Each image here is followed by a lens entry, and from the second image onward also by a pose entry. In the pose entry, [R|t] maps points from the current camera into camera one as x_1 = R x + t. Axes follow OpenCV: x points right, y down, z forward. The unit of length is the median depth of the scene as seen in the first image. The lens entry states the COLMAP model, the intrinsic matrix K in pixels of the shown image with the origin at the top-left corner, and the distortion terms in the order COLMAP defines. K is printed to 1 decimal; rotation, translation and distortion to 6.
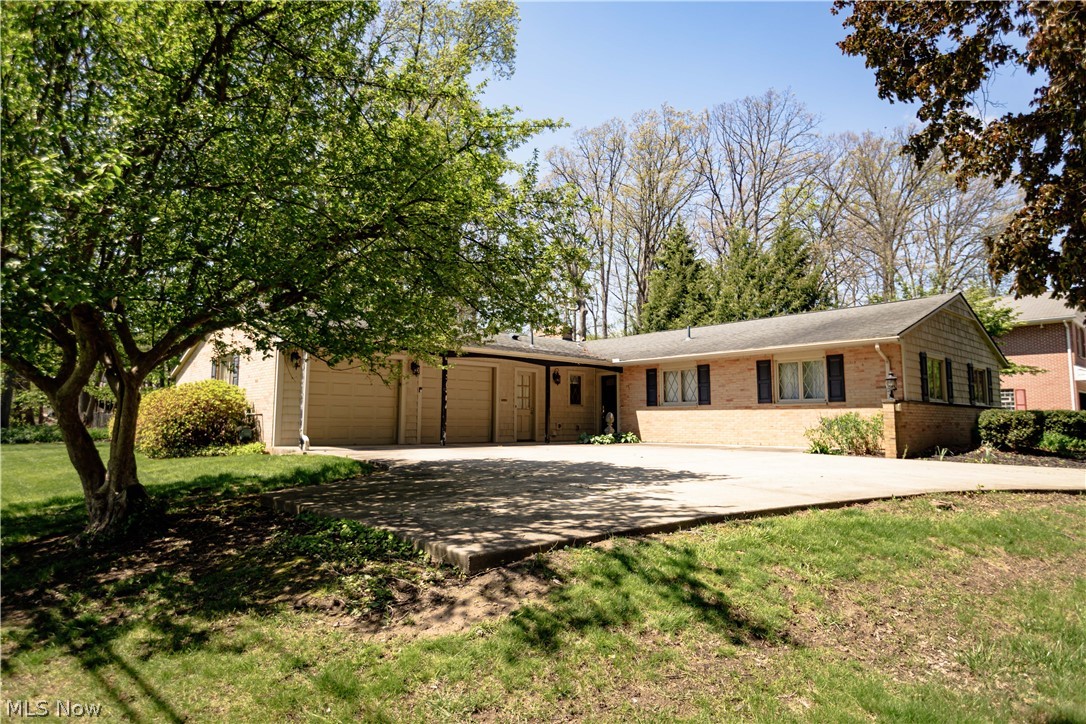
lens RADIAL K [[639.4, 0, 547.1], [0, 639.4, 356.5], [0, 0, 1]] dist [-0.002917, -0.000133]
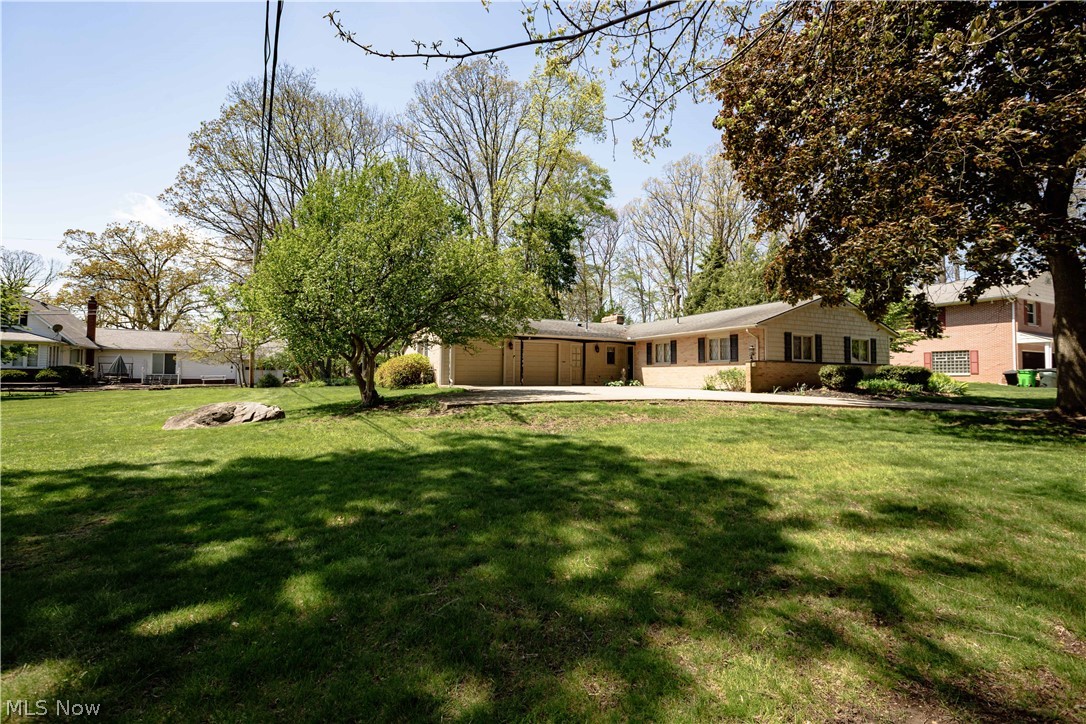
lens RADIAL K [[490.8, 0, 540.9], [0, 490.8, 360.2], [0, 0, 1]] dist [0.001575, -0.000020]
pose [[0.959234, -0.007915, -0.282501, 0.278371], [0.026400, 0.997746, 0.061686, -0.024552], [0.281376, -0.066629, 0.957282, -0.360875]]
